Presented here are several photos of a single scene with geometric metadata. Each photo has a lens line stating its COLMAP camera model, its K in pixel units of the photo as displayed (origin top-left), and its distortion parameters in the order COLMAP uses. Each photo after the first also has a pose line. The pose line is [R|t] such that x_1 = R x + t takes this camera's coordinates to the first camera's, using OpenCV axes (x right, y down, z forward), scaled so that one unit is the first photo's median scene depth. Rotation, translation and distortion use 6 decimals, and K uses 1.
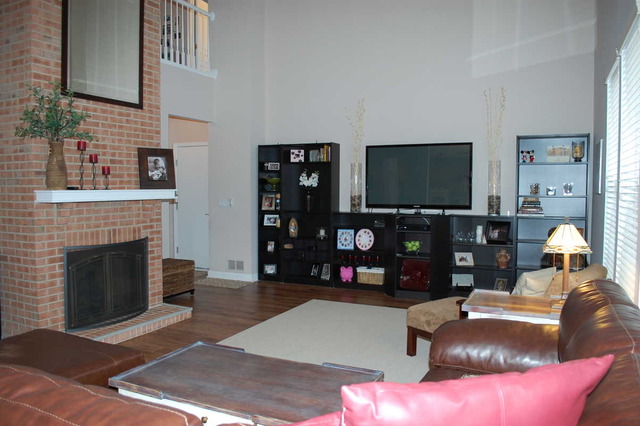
lens RADIAL K [[496.4, 0, 320.0], [0, 496.4, 213.0], [0, 0, 1]] dist [-0.069665, -0.000586]
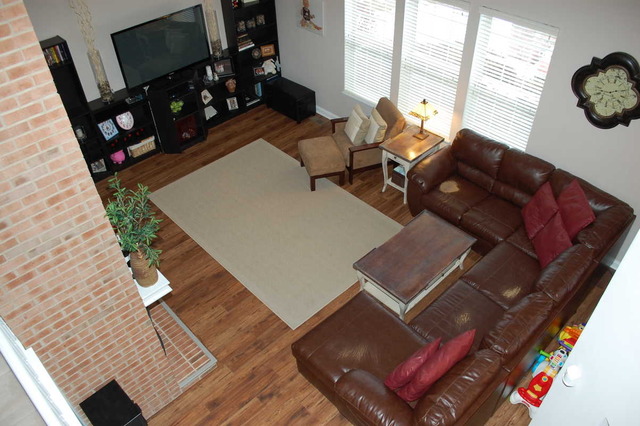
lens RADIAL K [[496.4, 0, 320.0], [0, 496.4, 213.0], [0, 0, 1]] dist [-0.069665, -0.000586]
pose [[0.360064, -0.626713, 0.691075, -0.609854], [0.082413, 0.759231, 0.645582, -0.437811], [-0.929280, -0.175497, 0.325021, 0.269541]]
